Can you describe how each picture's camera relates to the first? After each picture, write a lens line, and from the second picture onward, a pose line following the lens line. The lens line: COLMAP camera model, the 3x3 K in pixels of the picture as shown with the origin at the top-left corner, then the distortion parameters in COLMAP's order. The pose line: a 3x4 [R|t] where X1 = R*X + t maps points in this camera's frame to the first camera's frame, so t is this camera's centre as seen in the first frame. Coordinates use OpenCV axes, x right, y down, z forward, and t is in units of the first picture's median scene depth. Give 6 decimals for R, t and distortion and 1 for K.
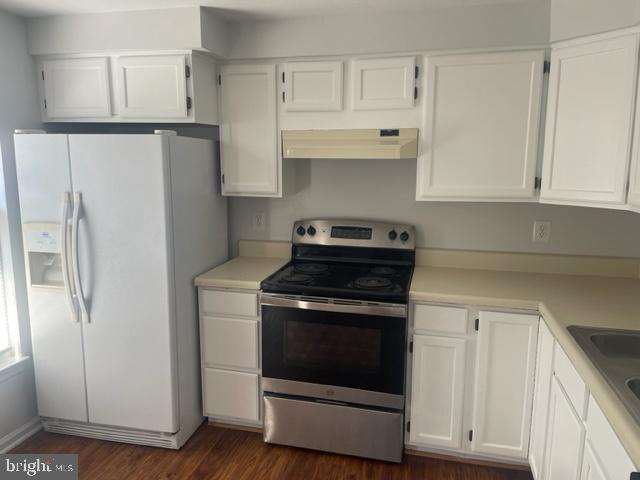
lens RADIAL K [[482.6, 0, 320.0], [0, 482.6, 240.0], [0, 0, 1]] dist [0.059539, -0.075352]
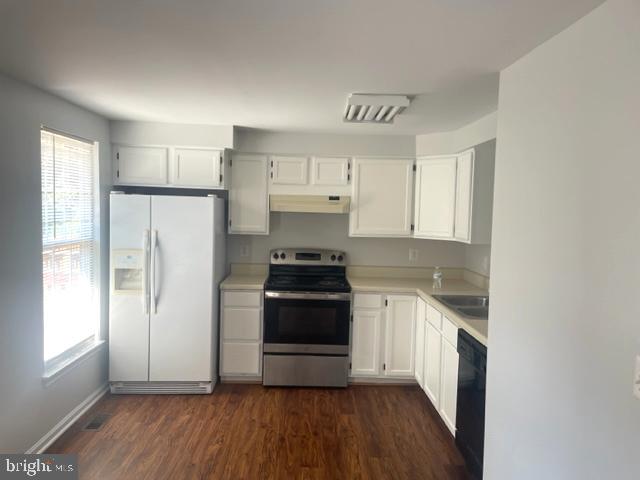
lens RADIAL K [[476.1, 0, 318.8], [0, 476.1, 235.9], [0, 0, 1]] dist [0.067932, -0.108883]
pose [[0.964483, 0.004100, 0.264113, -0.369346], [0.022596, 0.994934, -0.097962, 0.083784], [-0.263177, 0.100451, 0.959504, -0.636819]]
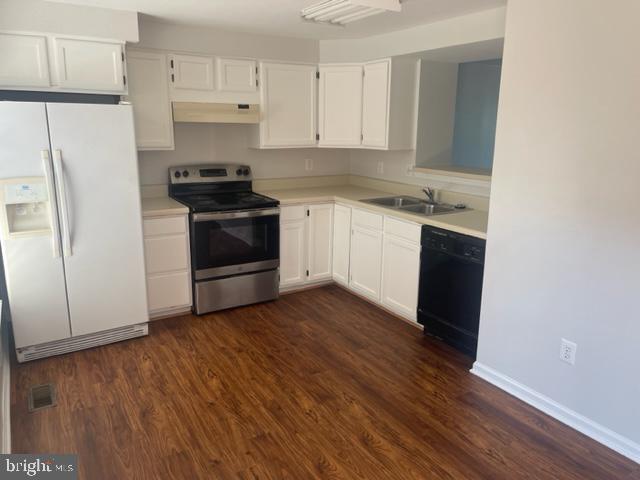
lens RADIAL K [[476.1, 0, 318.8], [0, 476.1, 235.9], [0, 0, 1]] dist [0.067932, -0.108883]
pose [[0.703548, -0.160791, 0.692219, -0.859660], [0.107746, 0.986941, 0.119741, 0.040411], [-0.702433, -0.009660, 0.711685, -0.319554]]
